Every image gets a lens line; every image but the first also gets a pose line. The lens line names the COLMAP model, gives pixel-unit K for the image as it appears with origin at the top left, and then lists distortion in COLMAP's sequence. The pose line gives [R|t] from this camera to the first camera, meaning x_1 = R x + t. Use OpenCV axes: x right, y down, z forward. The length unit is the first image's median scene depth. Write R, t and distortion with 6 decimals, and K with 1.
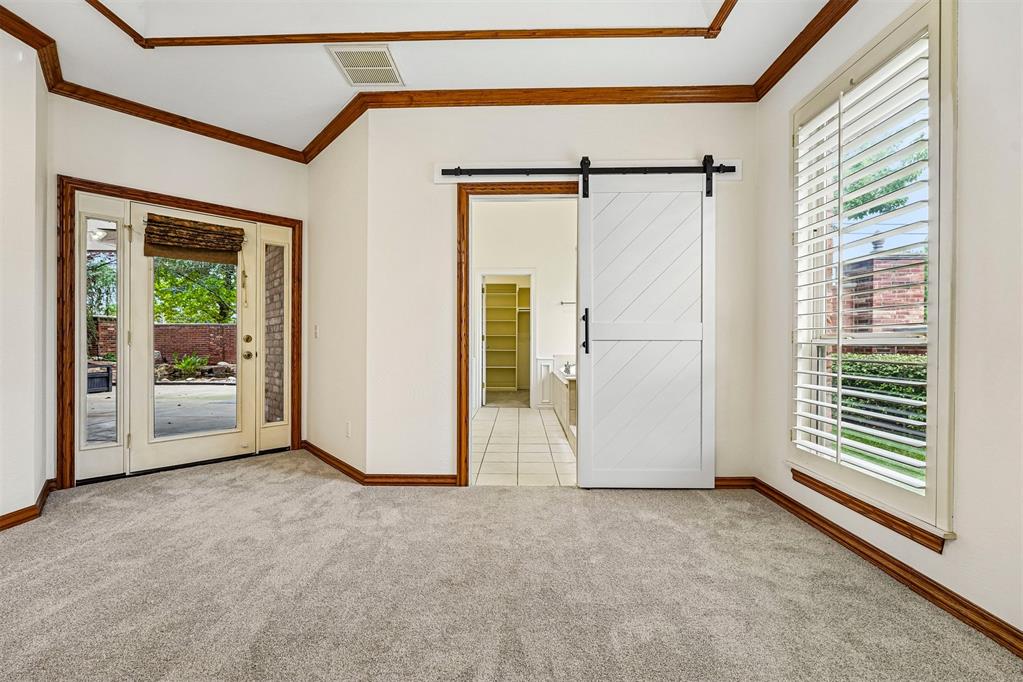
lens RADIAL K [[408.6, 0, 509.8], [0, 408.6, 341.9], [0, 0, 1]] dist [-0.001793, 0.000201]
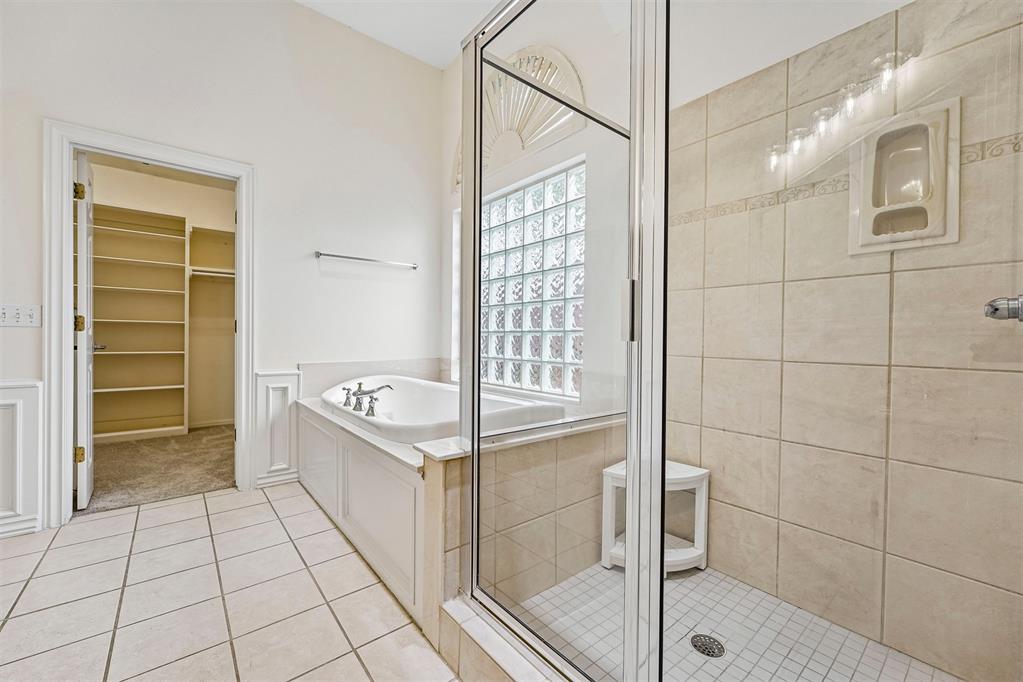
lens RADIAL K [[408.6, 0, 512.3], [0, 408.6, 342.1], [0, 0, 1]] dist [-0.001793, 0.000201]
pose [[0.754637, -0.000999, 0.656141, -0.013162], [-0.007354, 0.999923, 0.009981, 0.000548], [-0.656101, -0.012357, 0.754572, 0.485554]]
